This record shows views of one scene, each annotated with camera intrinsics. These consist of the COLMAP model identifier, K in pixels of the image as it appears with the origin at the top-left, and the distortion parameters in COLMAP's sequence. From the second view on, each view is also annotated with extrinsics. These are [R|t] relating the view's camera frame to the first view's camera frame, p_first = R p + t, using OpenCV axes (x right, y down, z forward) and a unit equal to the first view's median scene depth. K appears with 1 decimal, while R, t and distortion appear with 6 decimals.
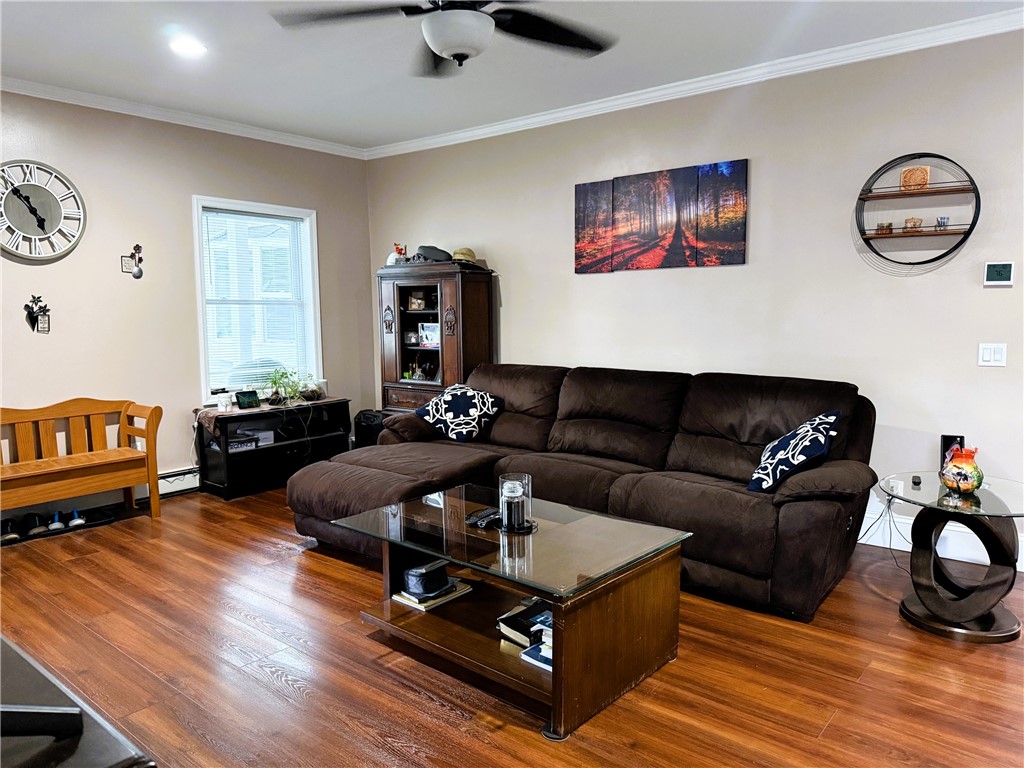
lens RADIAL K [[713.3, 0, 509.9], [0, 713.3, 388.5], [0, 0, 1]] dist [0.055534, -0.063559]
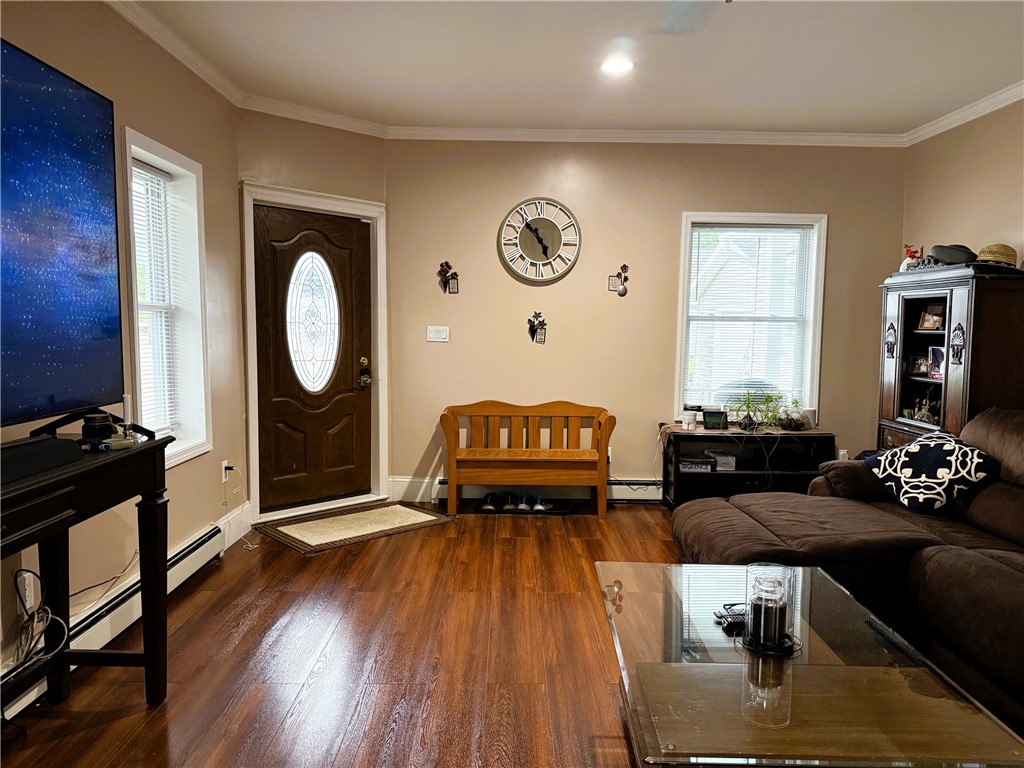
lens RADIAL K [[713.3, 0, 517.5], [0, 713.3, 386.3], [0, 0, 1]] dist [0.055534, -0.063559]
pose [[0.646890, 0.080355, -0.758338, 0.212636], [-0.100915, 0.994708, 0.019317, -0.024430], [0.755876, 0.064032, 0.651576, 0.205460]]
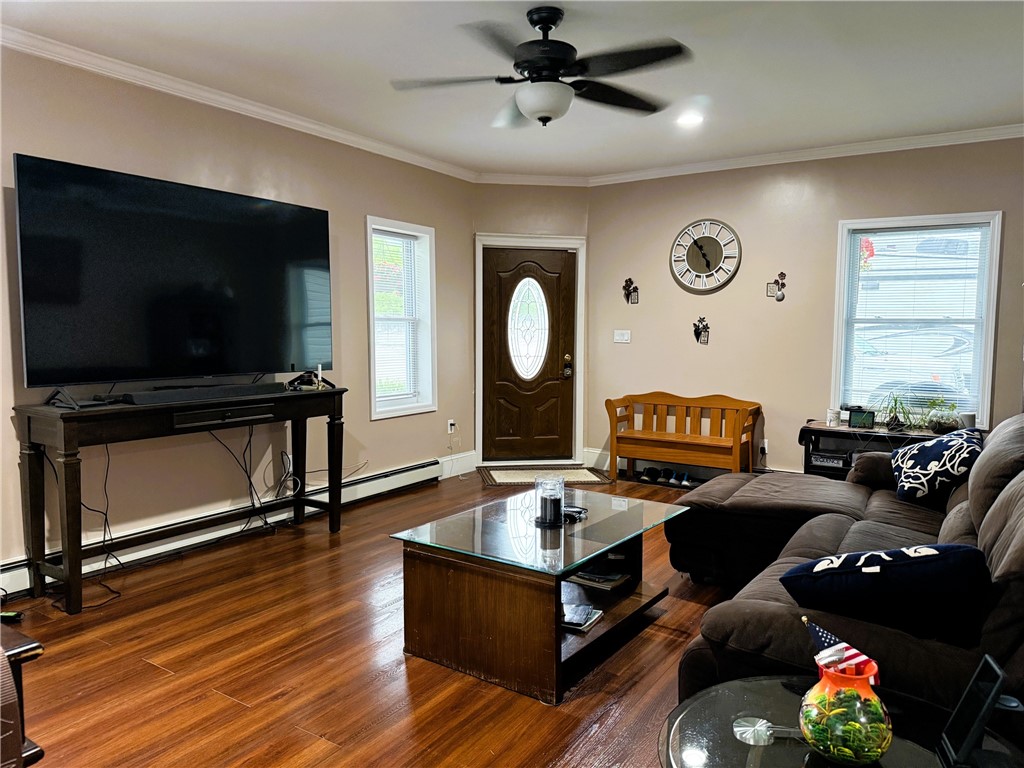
lens RADIAL K [[713.3, 0, 505.0], [0, 713.3, 387.4], [0, 0, 1]] dist [0.055534, -0.063559]
pose [[0.096481, 0.088132, -0.991425, 0.643701], [-0.116245, 0.990253, 0.076715, -0.053670], [0.988523, 0.107847, 0.105785, 0.471004]]
